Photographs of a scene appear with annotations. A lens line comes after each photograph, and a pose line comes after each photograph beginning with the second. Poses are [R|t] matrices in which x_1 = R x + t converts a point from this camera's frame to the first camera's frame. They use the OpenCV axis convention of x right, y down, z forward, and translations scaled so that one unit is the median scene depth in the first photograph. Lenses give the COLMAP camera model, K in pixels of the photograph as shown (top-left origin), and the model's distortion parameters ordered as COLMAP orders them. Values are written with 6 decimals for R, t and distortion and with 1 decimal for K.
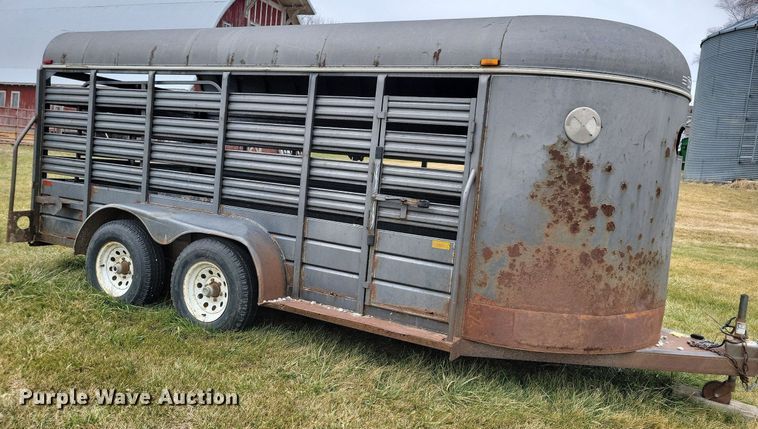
lens RADIAL K [[665.3, 0, 375.9], [0, 665.3, 204.9], [0, 0, 1]] dist [0.070042, -0.001892]
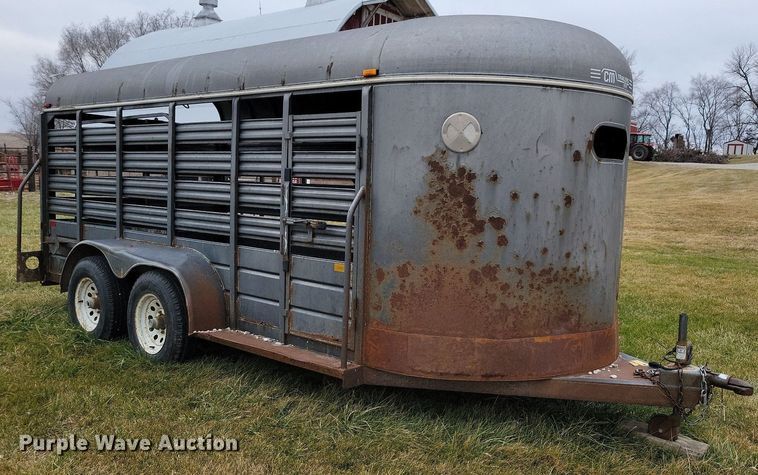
lens RADIAL K [[780.2, 0, 379.0], [0, 780.2, 237.5], [0, 0, 1]] dist [0.059969, 0.002360]
pose [[0.970944, -0.040632, -0.235833, 0.395464], [0.039414, 0.999174, -0.009878, 0.028571], [0.236039, 0.000295, 0.971744, -0.065908]]
